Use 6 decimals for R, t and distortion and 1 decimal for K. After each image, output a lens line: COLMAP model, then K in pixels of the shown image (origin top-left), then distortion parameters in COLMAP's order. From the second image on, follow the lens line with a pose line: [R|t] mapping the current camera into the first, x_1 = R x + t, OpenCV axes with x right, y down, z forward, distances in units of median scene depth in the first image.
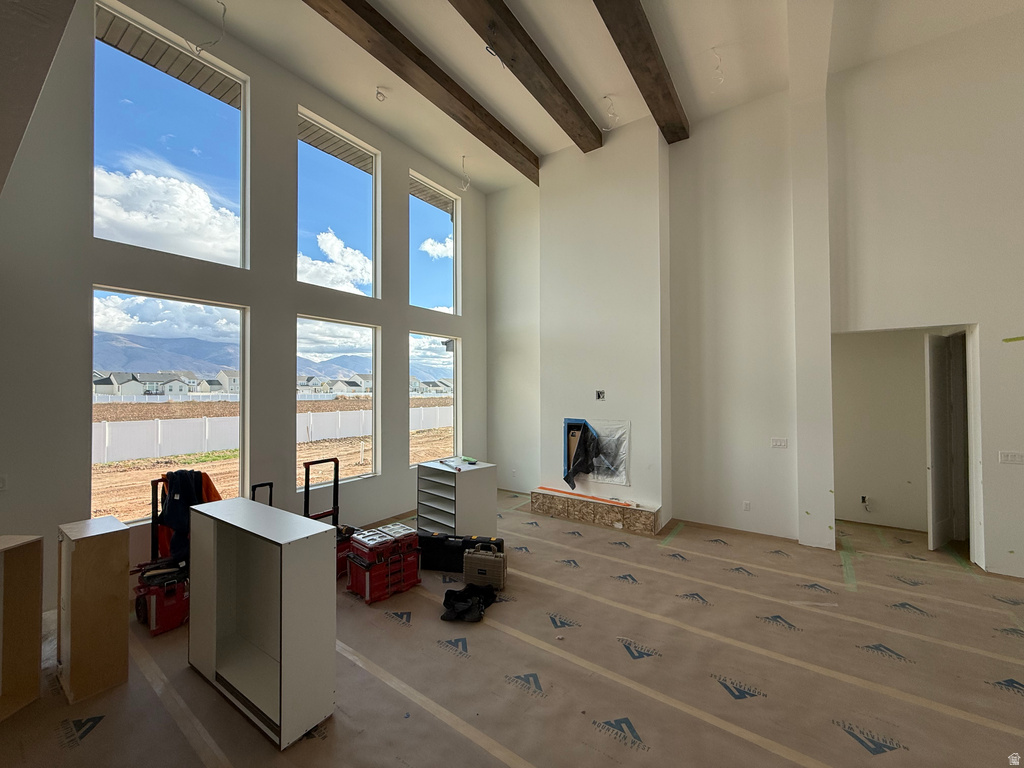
lens RADIAL K [[407.6, 0, 513.8], [0, 407.6, 385.0], [0, 0, 1]] dist [0.004802, 0.000463]
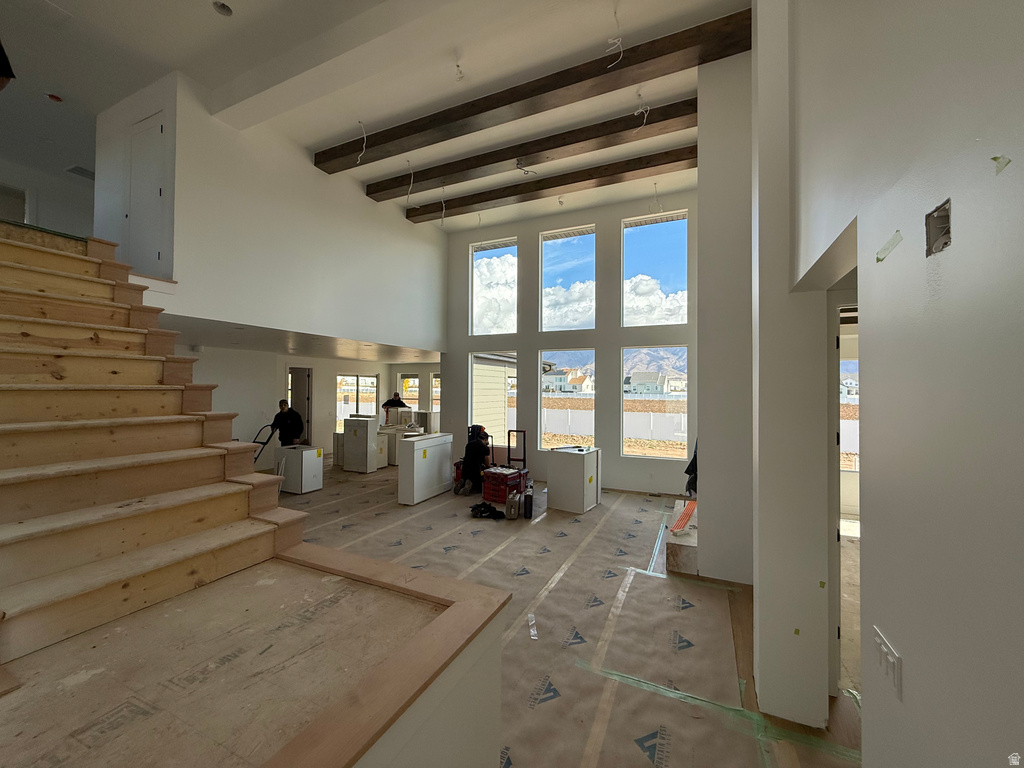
lens RADIAL K [[407.6, 0, 510.9], [0, 407.6, 384.1], [0, 0, 1]] dist [0.004802, 0.000463]
pose [[0.170353, -0.014778, -0.985272, 1.012629], [-0.007586, 0.999838, -0.016308, 0.003011], [0.985354, 0.010252, 0.170213, 0.486622]]
